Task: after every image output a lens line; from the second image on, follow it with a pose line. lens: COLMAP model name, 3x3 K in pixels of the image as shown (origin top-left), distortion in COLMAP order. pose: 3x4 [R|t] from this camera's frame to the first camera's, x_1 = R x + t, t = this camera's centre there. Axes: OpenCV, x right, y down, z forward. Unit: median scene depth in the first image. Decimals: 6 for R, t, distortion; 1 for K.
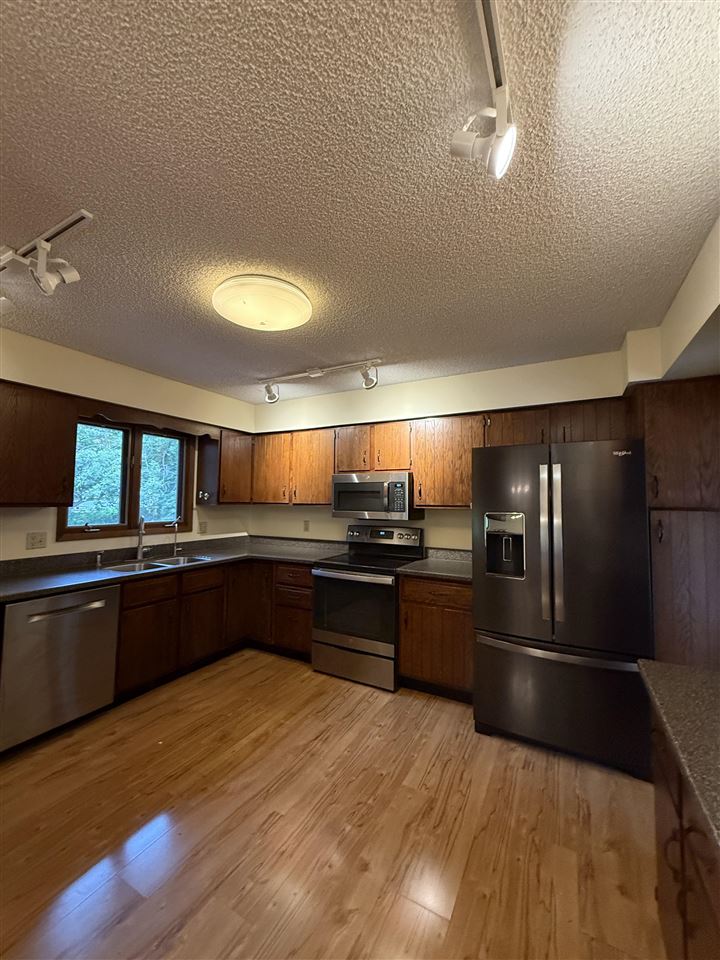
lens RADIAL K [[380.8, 0, 360.2], [0, 380.8, 477.9], [0, 0, 1]] dist [-0.006000, 0.001277]
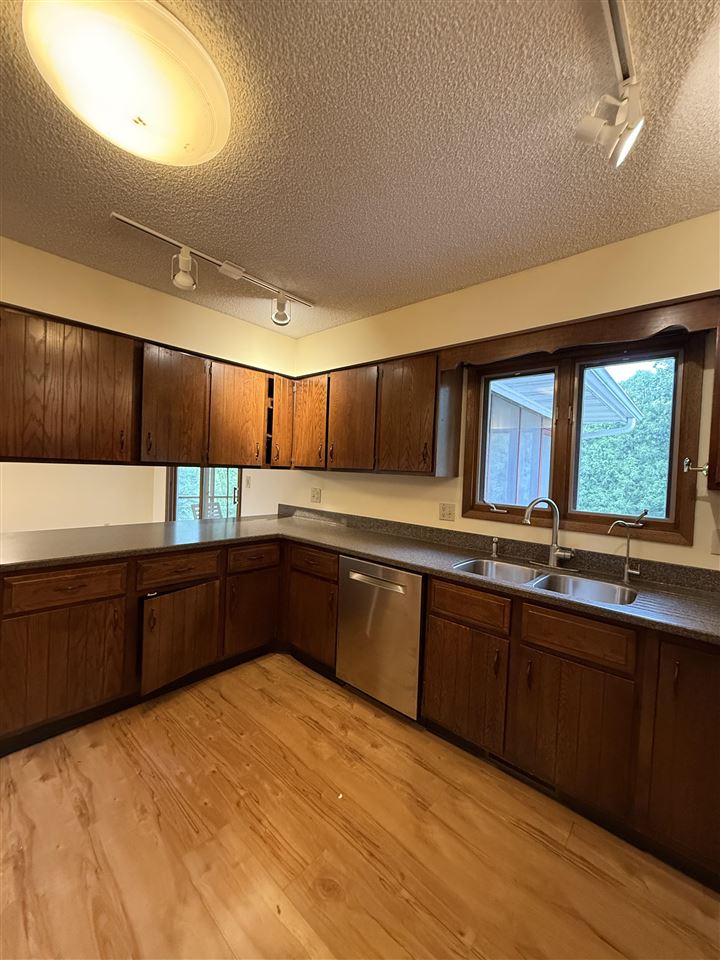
lens RADIAL K [[380.8, 0, 362.4], [0, 380.8, 476.9], [0, 0, 1]] dist [-0.006000, 0.001277]
pose [[-0.224251, -0.004443, -0.974521, 0.123774], [0.009351, 0.999934, -0.006711, 0.069029], [0.974487, -0.010618, -0.224195, 0.879708]]
